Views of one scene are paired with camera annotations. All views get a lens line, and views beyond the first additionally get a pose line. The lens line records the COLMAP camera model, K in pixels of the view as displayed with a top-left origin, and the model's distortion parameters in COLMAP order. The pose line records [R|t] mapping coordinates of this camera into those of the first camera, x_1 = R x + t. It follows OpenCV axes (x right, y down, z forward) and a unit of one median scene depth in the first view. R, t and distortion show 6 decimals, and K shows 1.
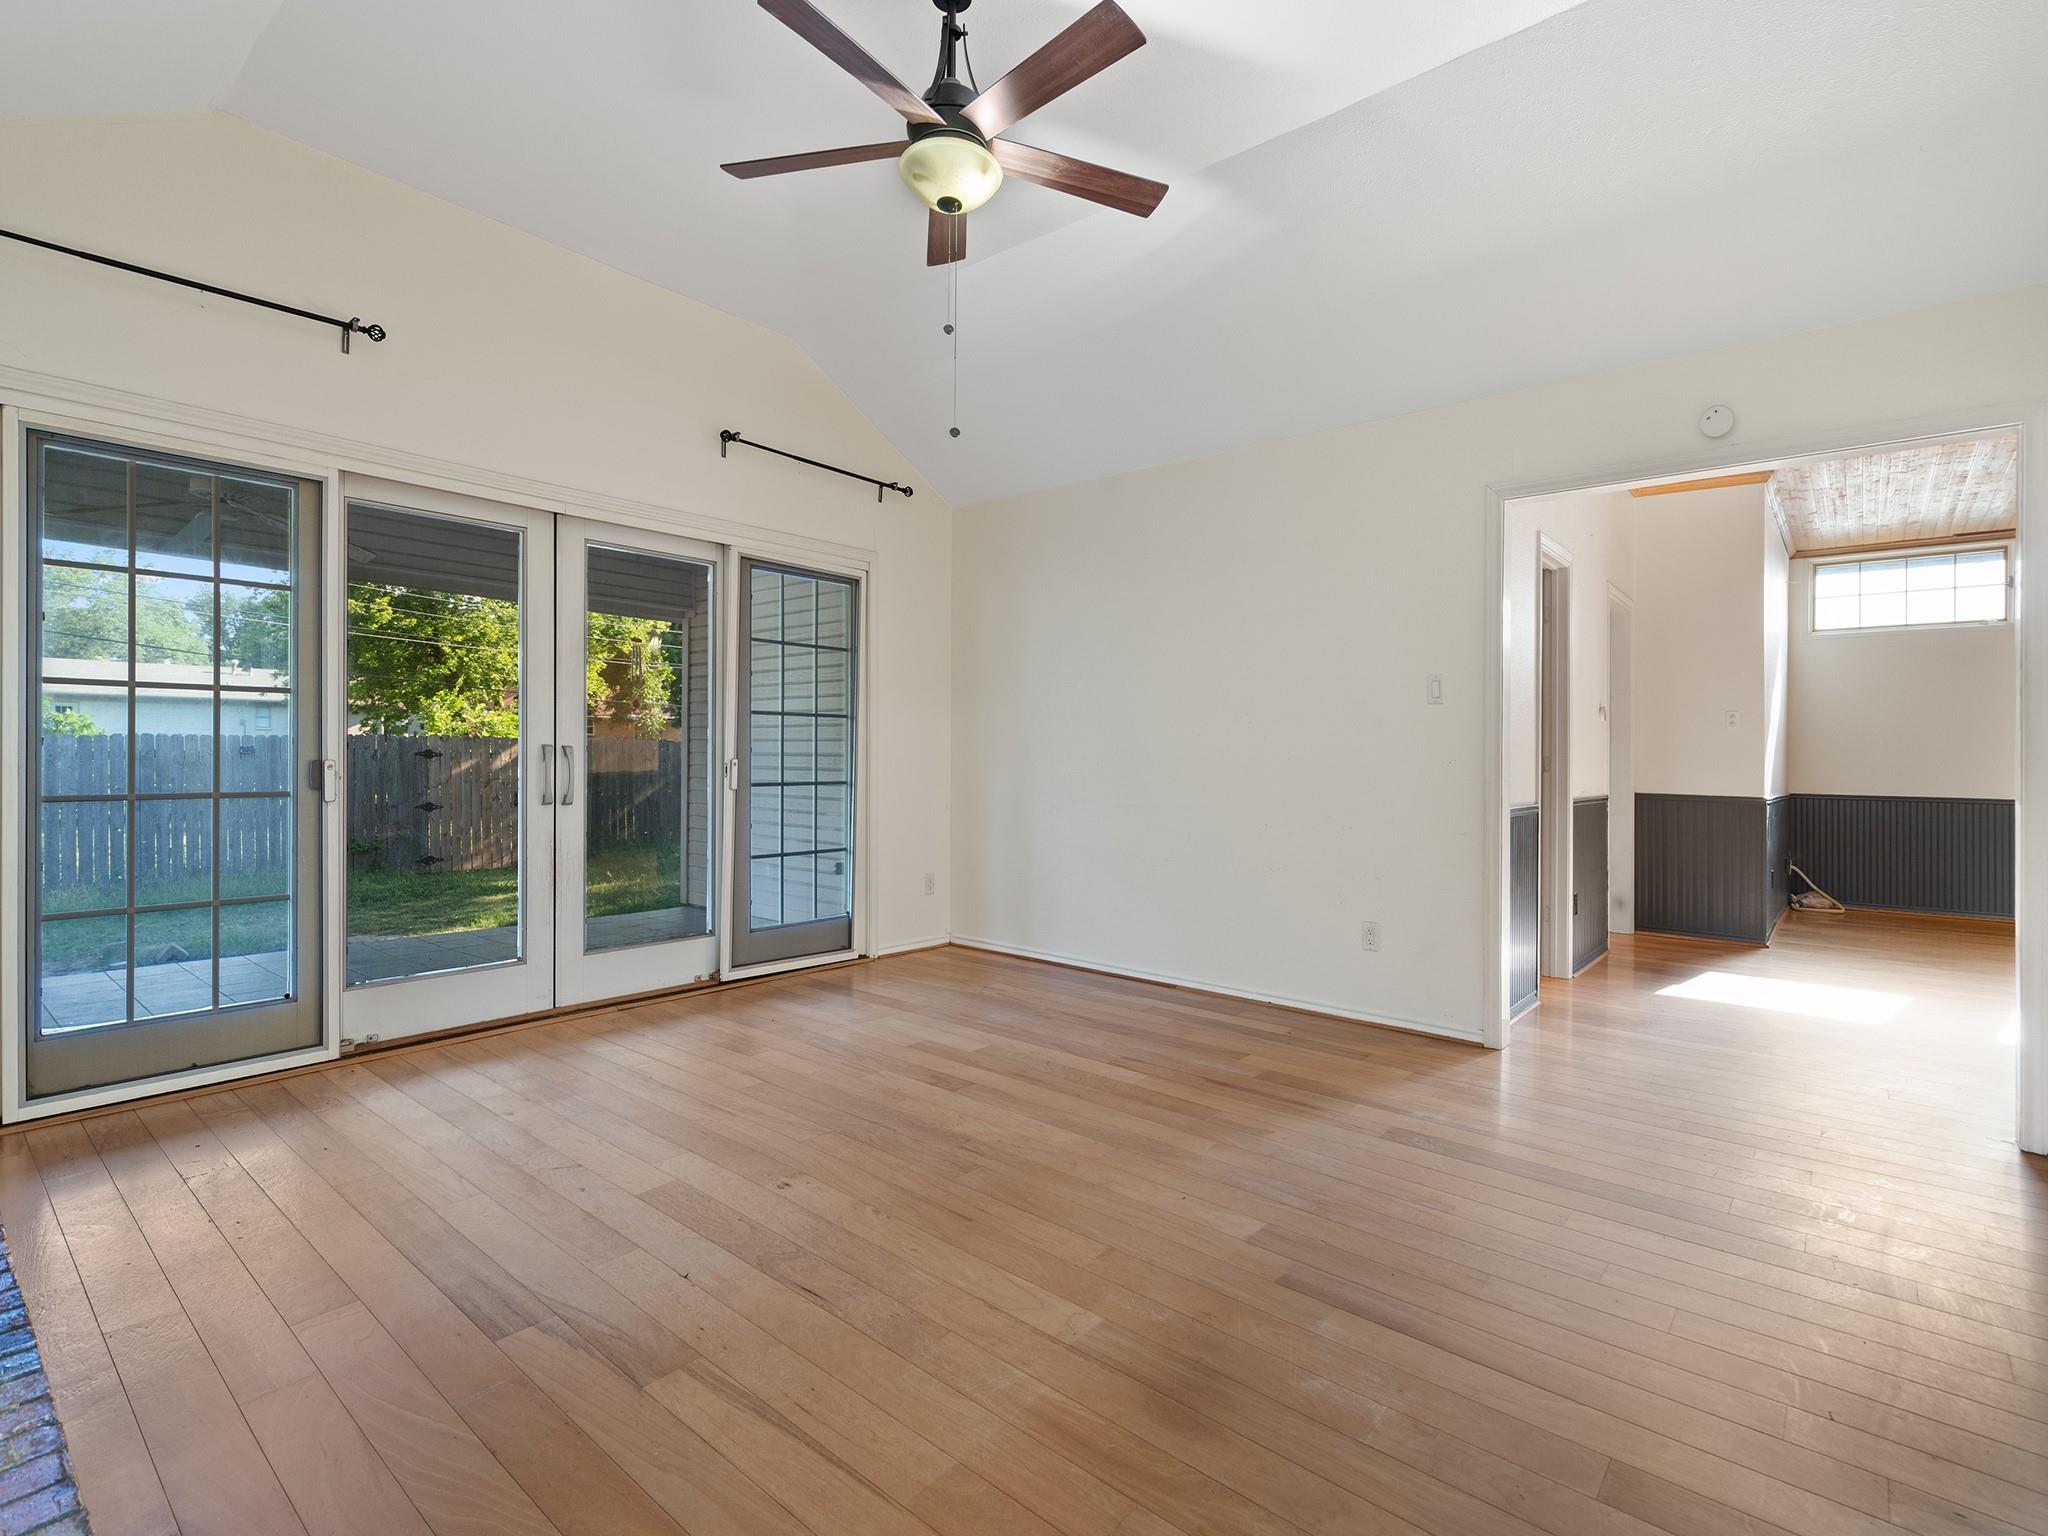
lens RADIAL K [[986.0, 0, 1023.8], [0, 986.0, 748.3], [0, 0, 1]] dist [0.020929, 0.000075]
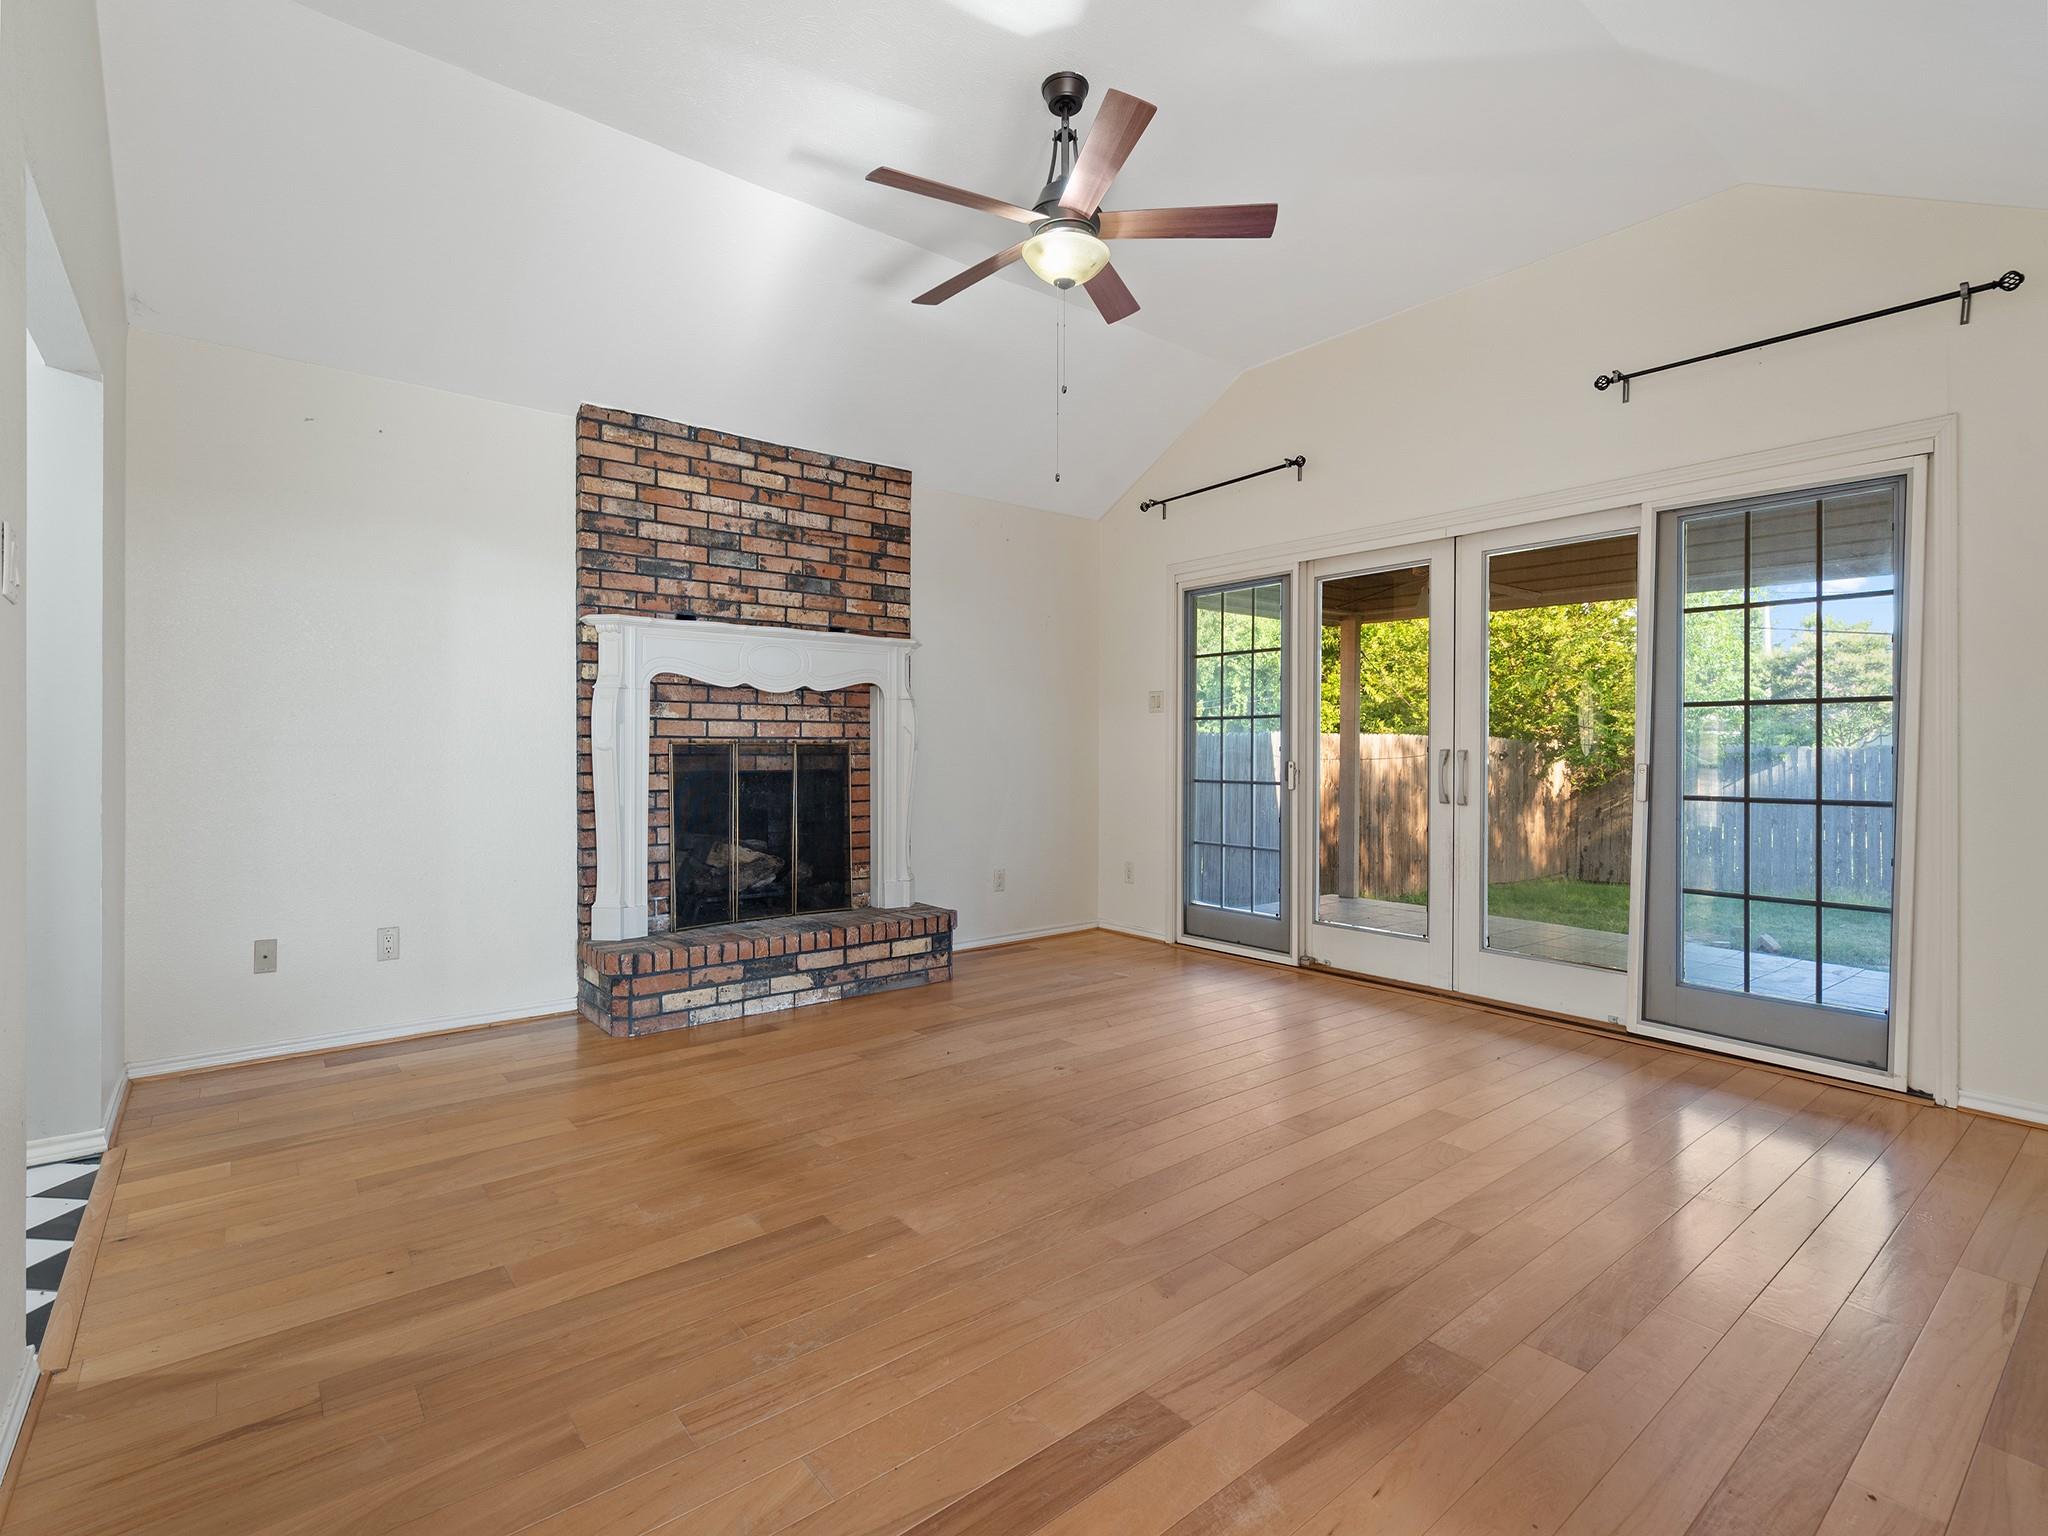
lens RADIAL K [[974.7, 0, 1023.5], [0, 974.7, 759.2], [0, 0, 1]] dist [-0.008993, 0.000002]
pose [[-0.179512, -0.004506, -0.983745, 0.757576], [-0.002806, 0.999988, -0.004068, 0.014749], [0.983752, 0.002030, -0.179522, 0.829728]]
